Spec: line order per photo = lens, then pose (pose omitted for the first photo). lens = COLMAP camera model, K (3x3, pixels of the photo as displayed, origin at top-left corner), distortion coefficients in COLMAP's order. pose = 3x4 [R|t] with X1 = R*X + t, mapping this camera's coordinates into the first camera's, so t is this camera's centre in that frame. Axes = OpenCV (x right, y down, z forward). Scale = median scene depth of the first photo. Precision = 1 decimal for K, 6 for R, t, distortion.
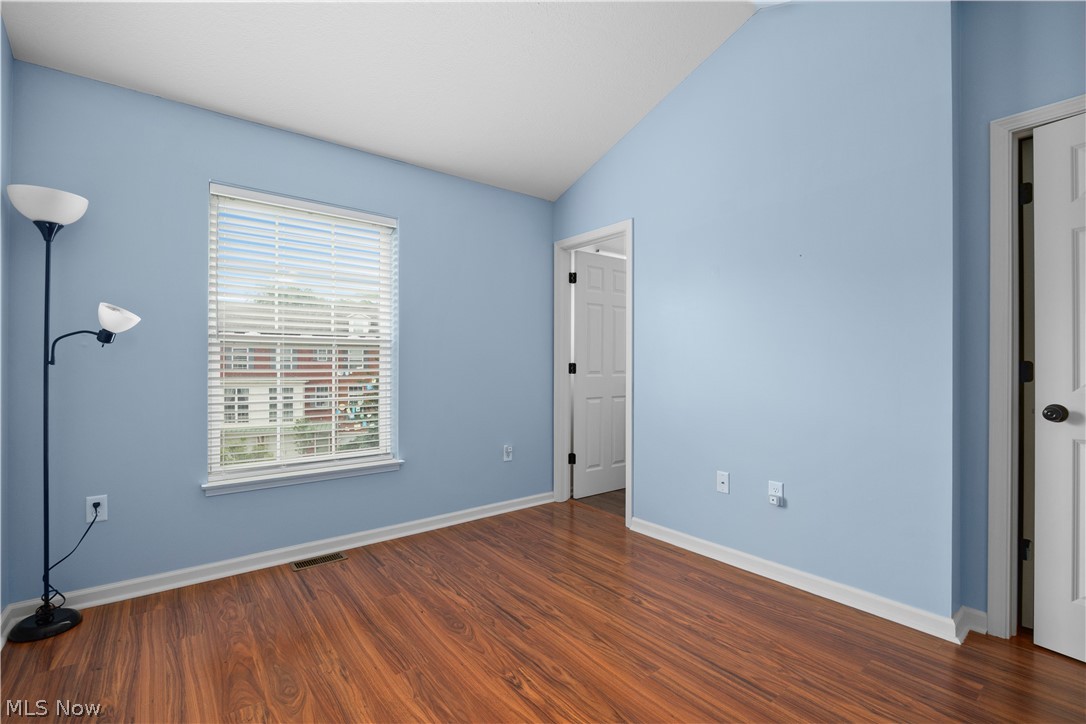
lens RADIAL K [[487.4, 0, 552.4], [0, 487.4, 364.7], [0, 0, 1]] dist [-0.017533, -0.000133]
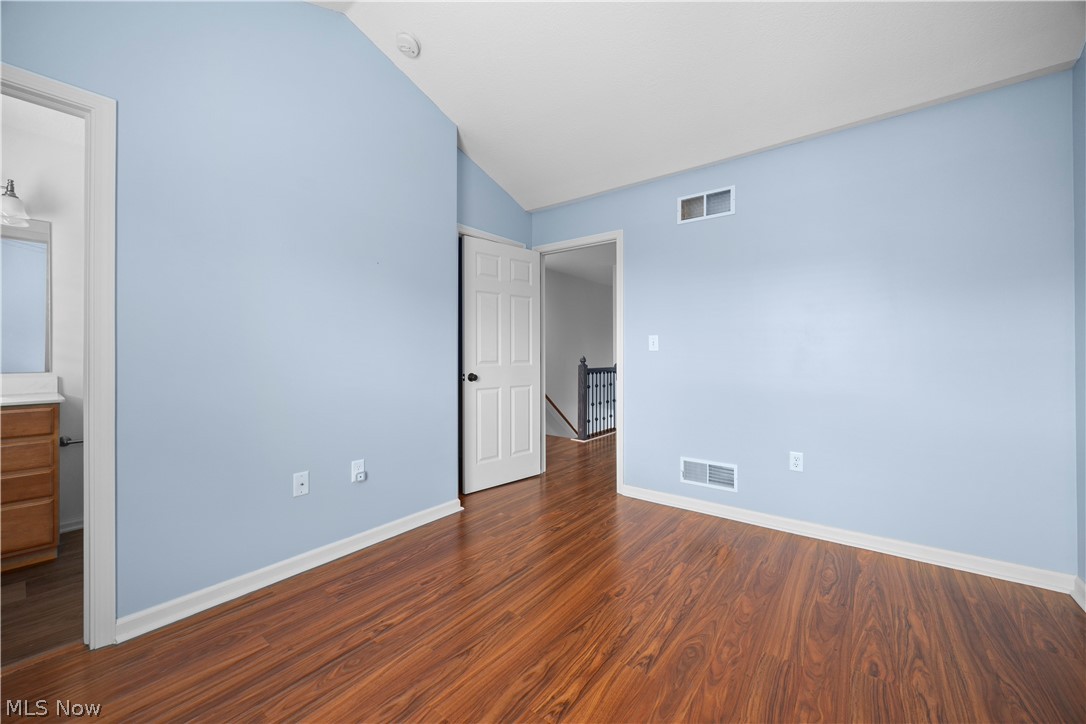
lens RADIAL K [[396.0, 0, 552.0], [0, 396.0, 354.3], [0, 0, 1]] dist [-0.003133, -0.000316]
pose [[-0.225583, -0.000525, 0.974224, -0.569819], [0.003157, 0.999994, 0.001270, 0.001879], [-0.974219, 0.003362, -0.225580, 0.857307]]
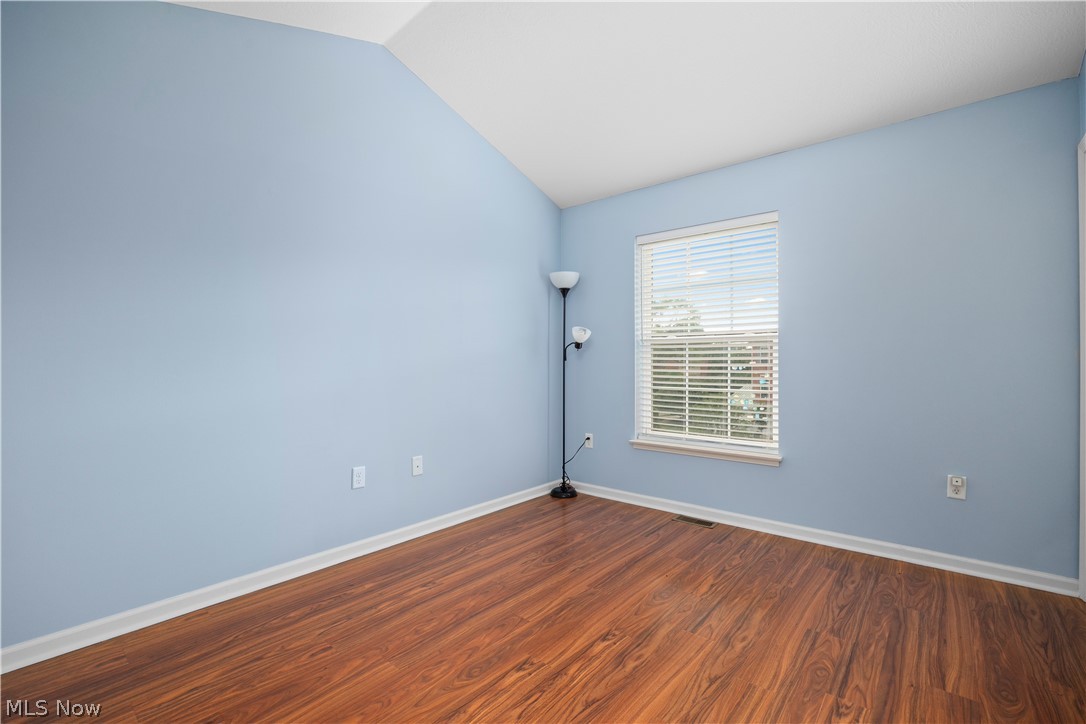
lens RADIAL K [[487.4, 0, 540.5], [0, 487.4, 365.7], [0, 0, 1]] dist [-0.017533, -0.000133]
pose [[0.163294, 0.008181, -0.986544, 0.746766], [0.004237, 0.999951, 0.008993, 0.002161], [0.986568, -0.005648, 0.163251, 0.479253]]
